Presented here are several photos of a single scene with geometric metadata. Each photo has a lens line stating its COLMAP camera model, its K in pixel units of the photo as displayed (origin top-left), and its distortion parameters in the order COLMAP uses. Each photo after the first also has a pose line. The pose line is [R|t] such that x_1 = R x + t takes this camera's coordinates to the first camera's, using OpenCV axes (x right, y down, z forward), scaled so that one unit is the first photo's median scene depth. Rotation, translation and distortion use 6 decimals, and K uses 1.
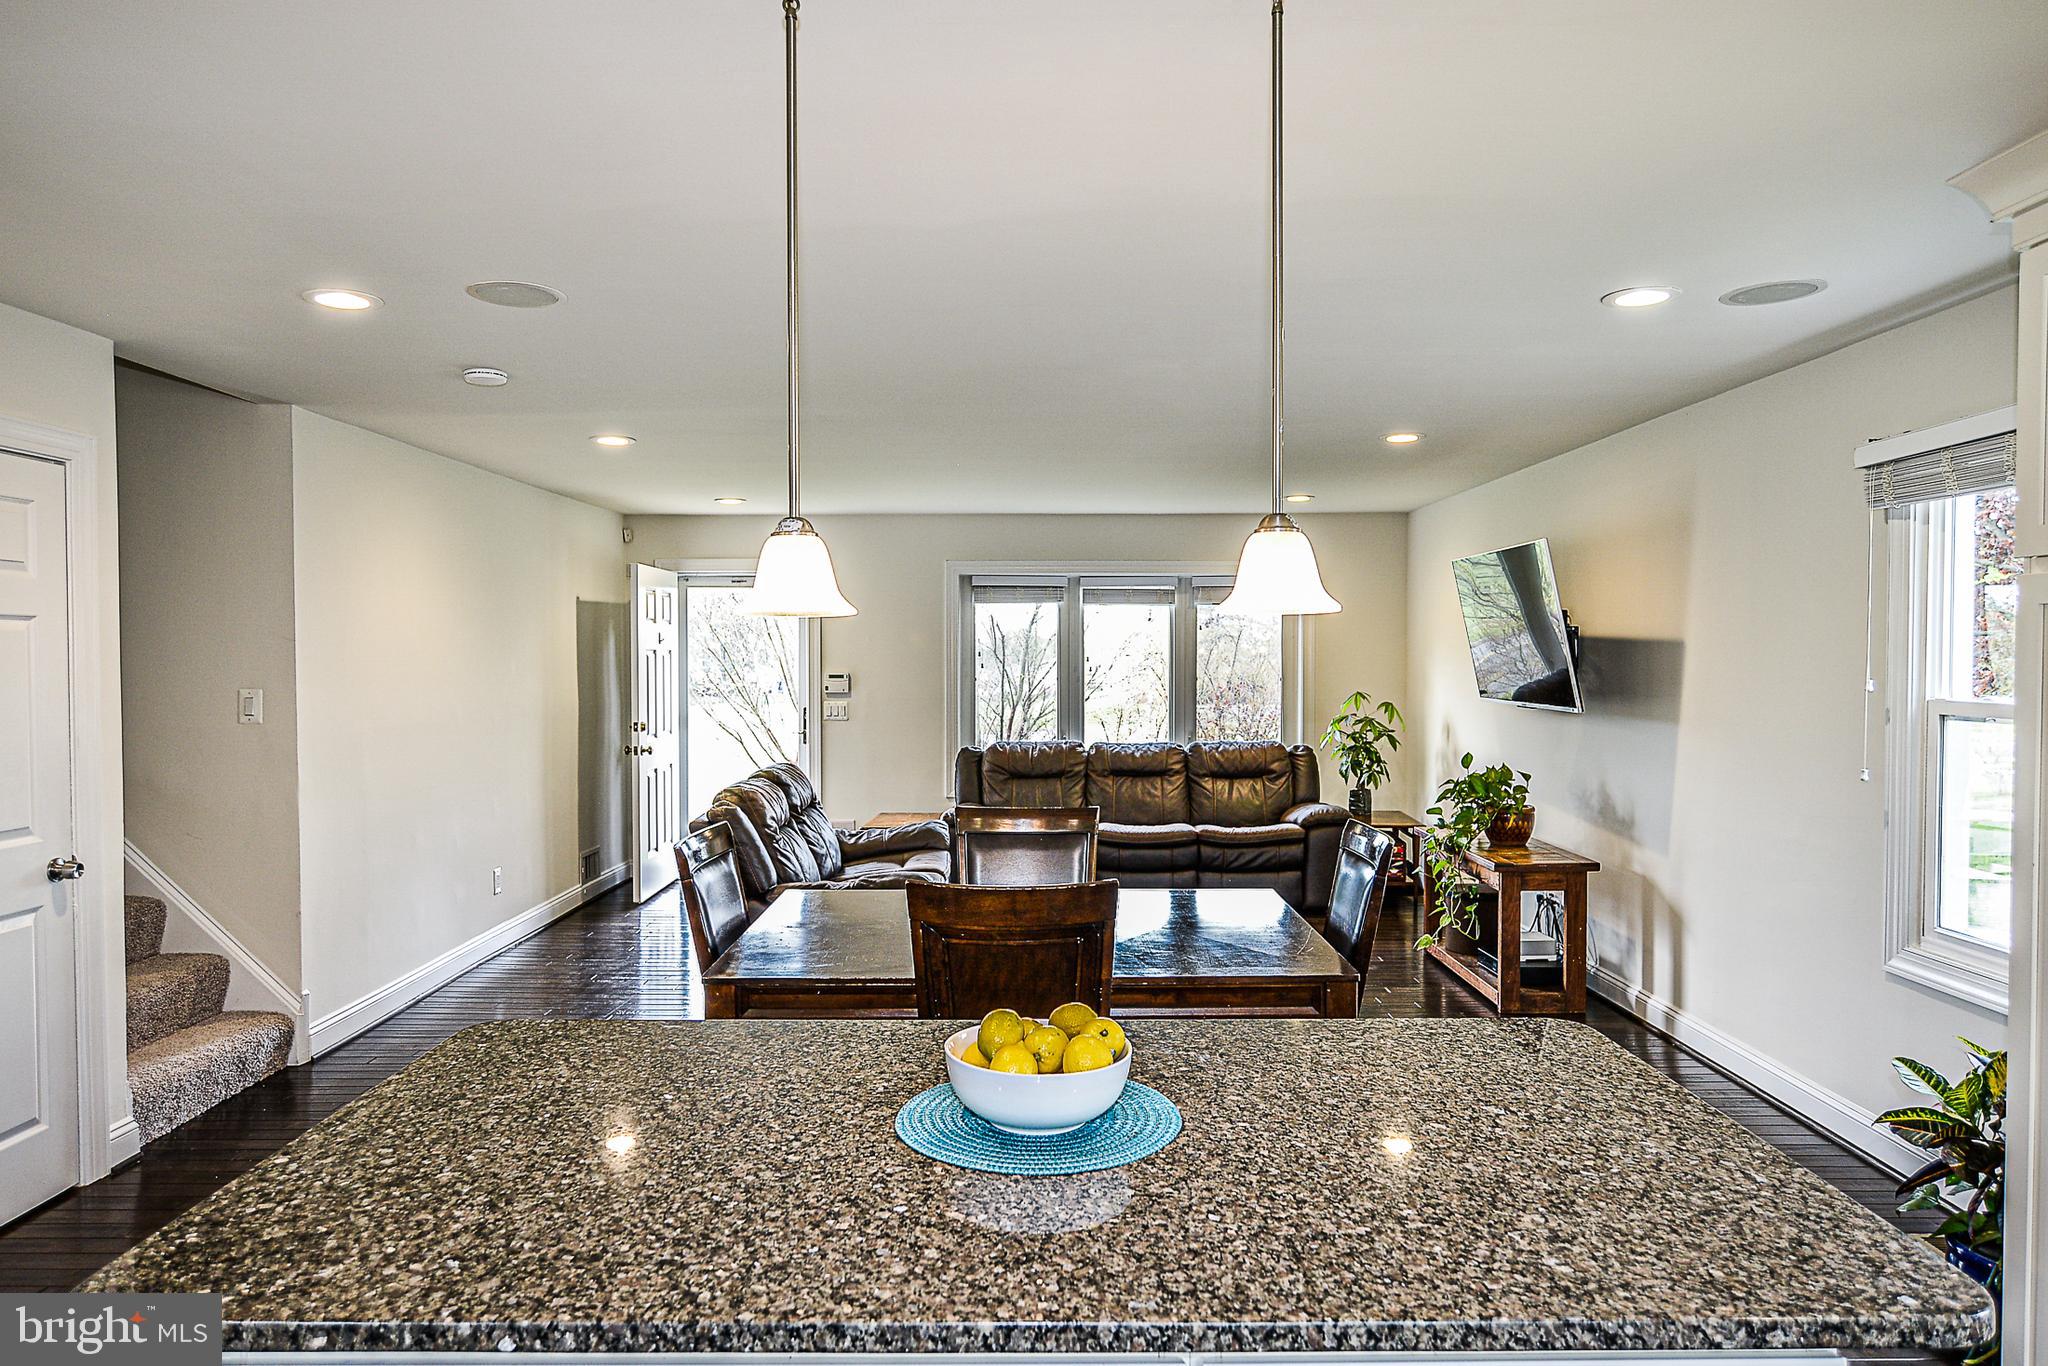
lens RADIAL K [[1288.7, 0, 1021.5], [0, 1288.7, 681.8], [0, 0, 1]] dist [0.006331, 0.001187]
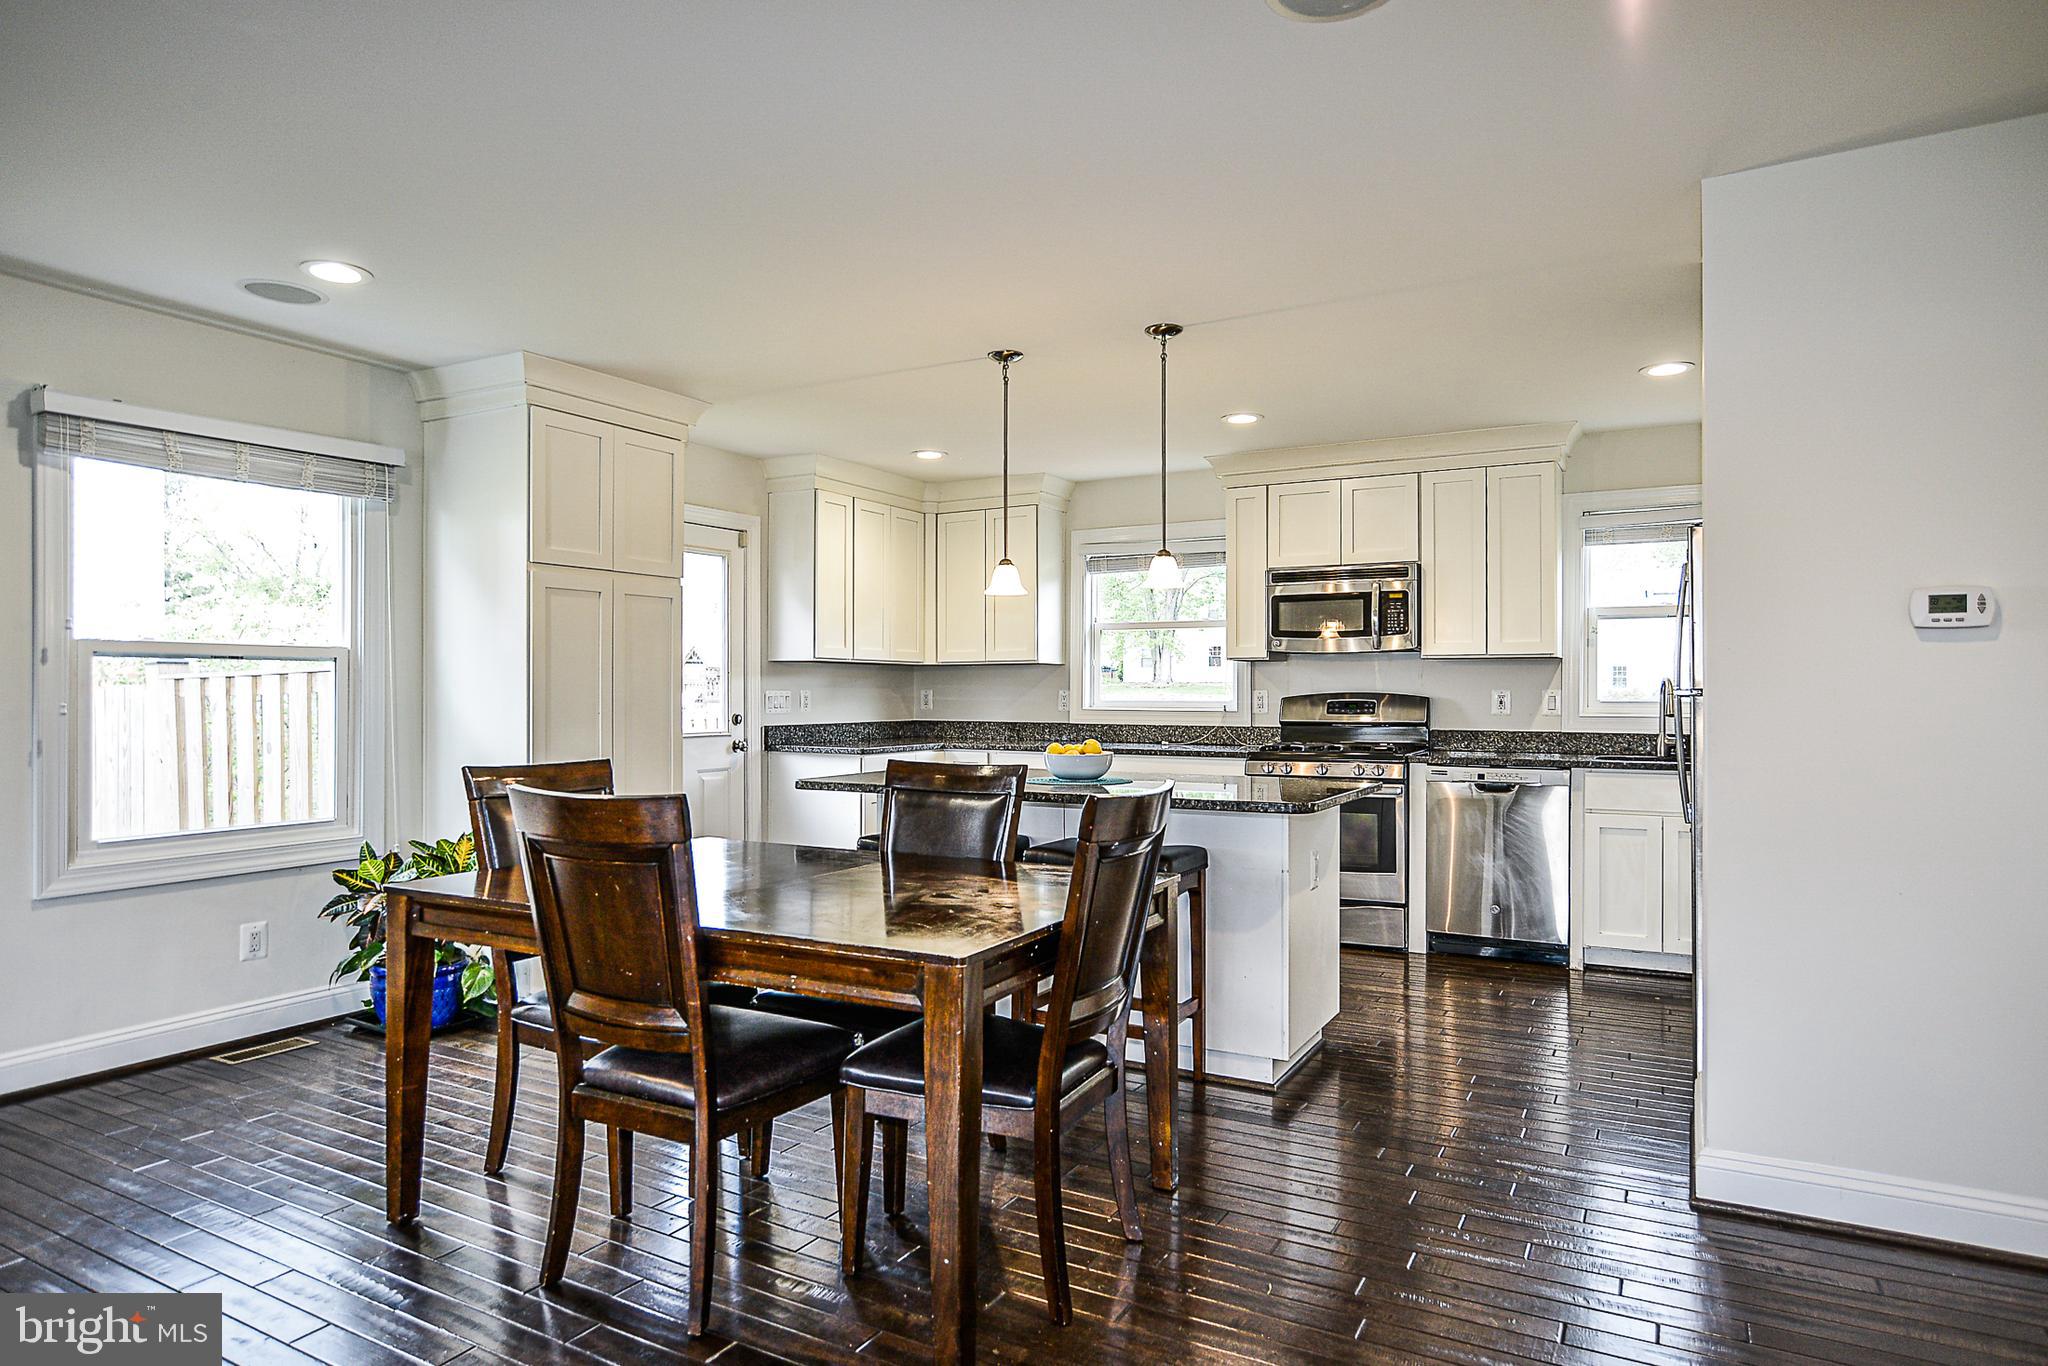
lens RADIAL K [[1194.6, 0, 1024.6], [0, 1194.6, 693.0], [0, 0, 1]] dist [-0.028269, 0.023757]
pose [[-0.871358, 0.001194, 0.490647, -0.224688], [0.011897, 0.999754, 0.018695, 0.022878], [-0.490504, 0.022127, -0.871158, 0.663574]]
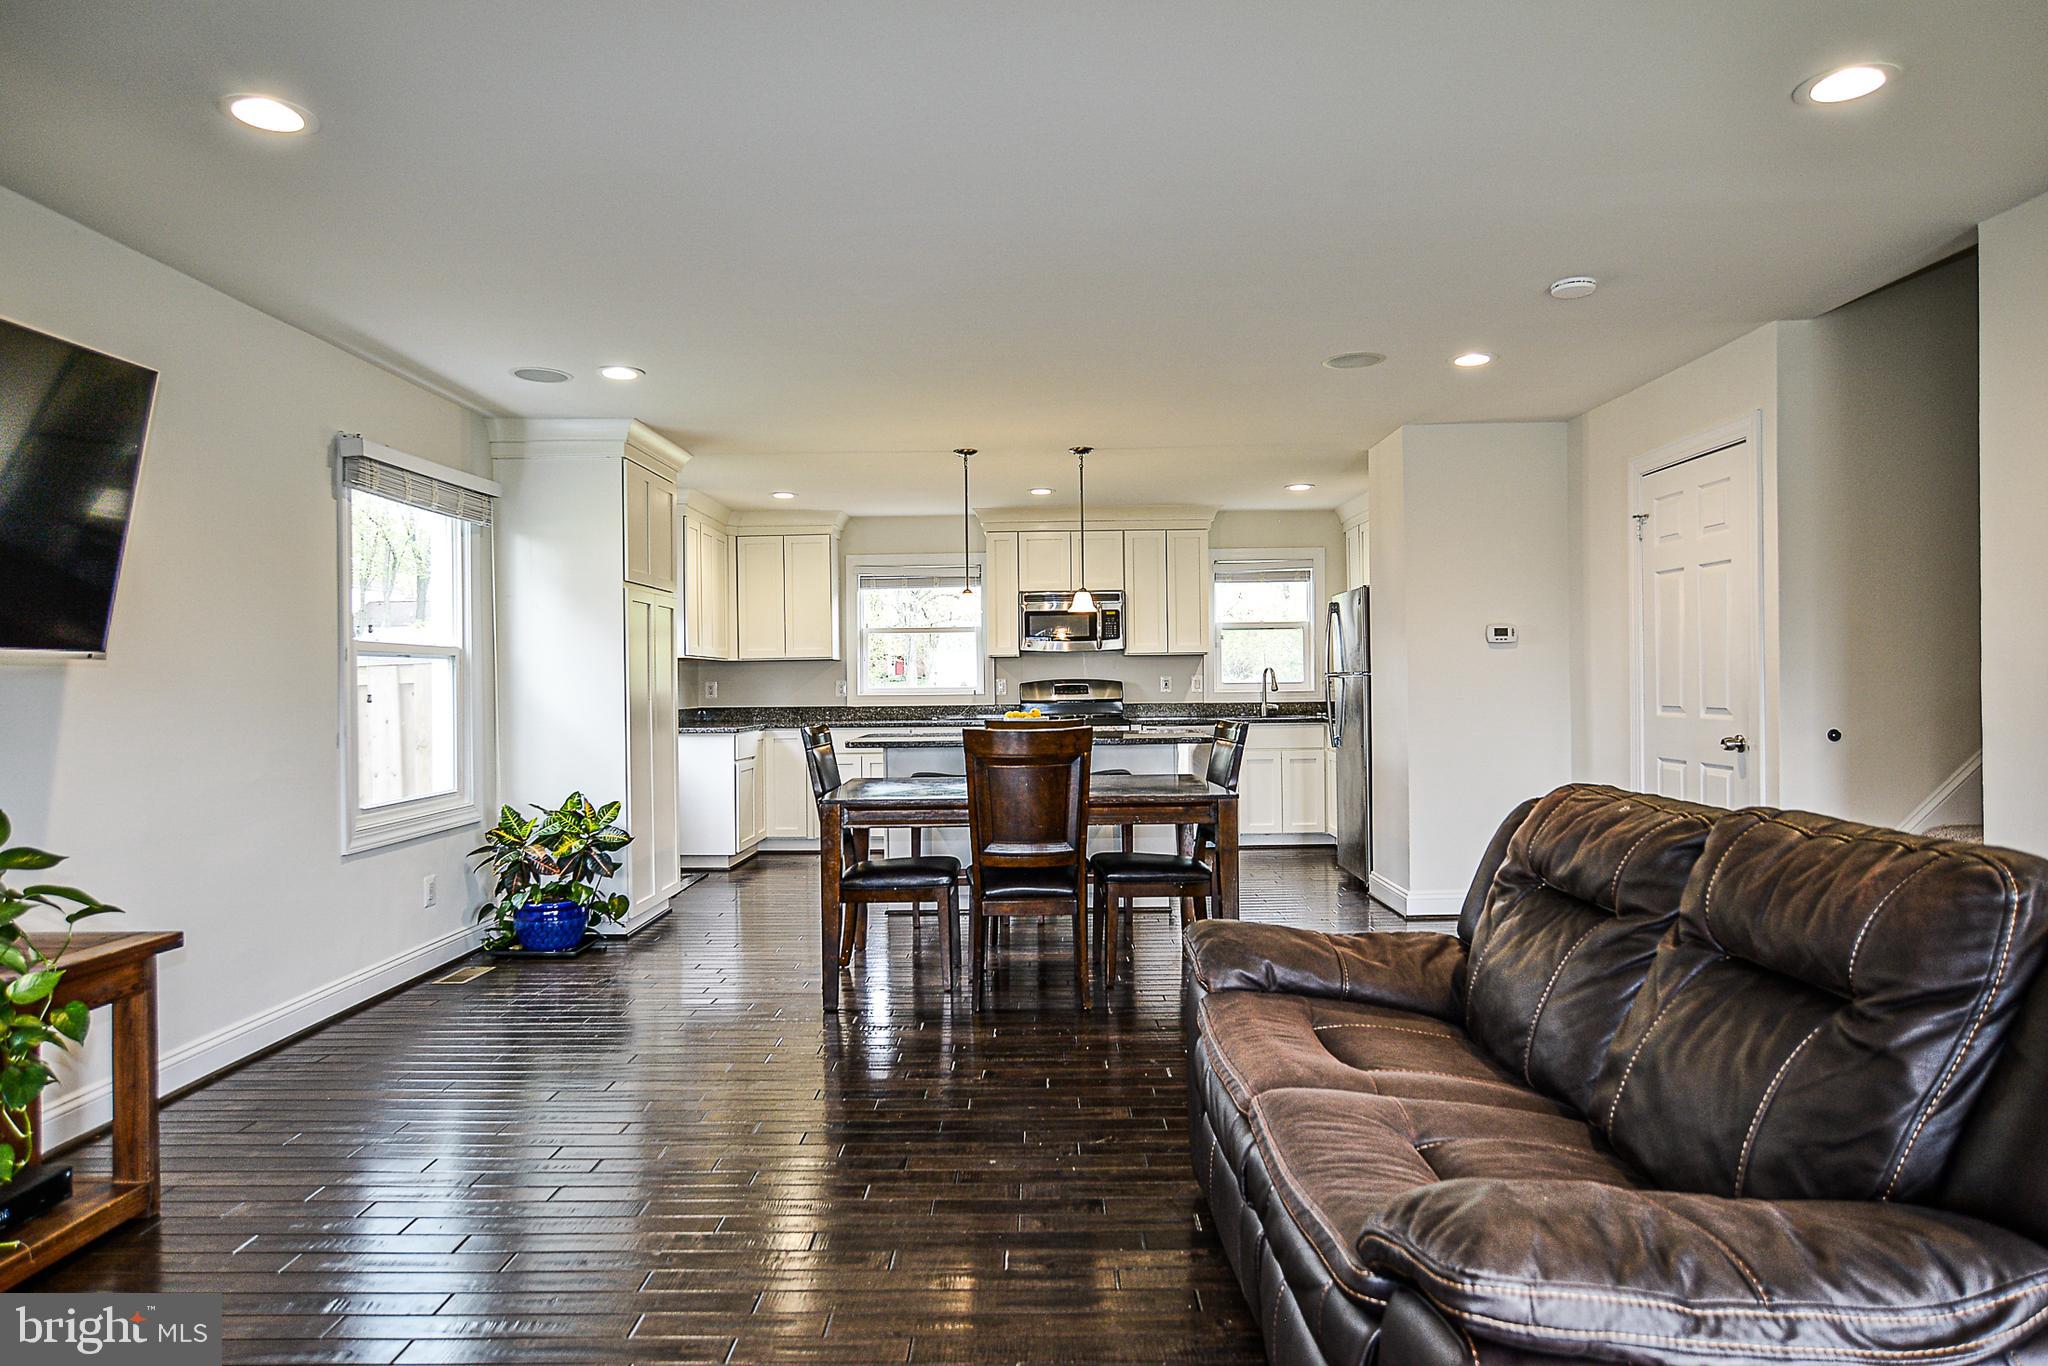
lens RADIAL K [[1194.6, 0, 1024.6], [0, 1194.6, 693.0], [0, 0, 1]] dist [-0.028269, 0.023757]
pose [[-0.999843, 0.015215, 0.009112, -0.001860], [0.015476, 0.999452, 0.029246, 0.019270], [-0.008662, 0.029382, -0.999531, 0.991610]]
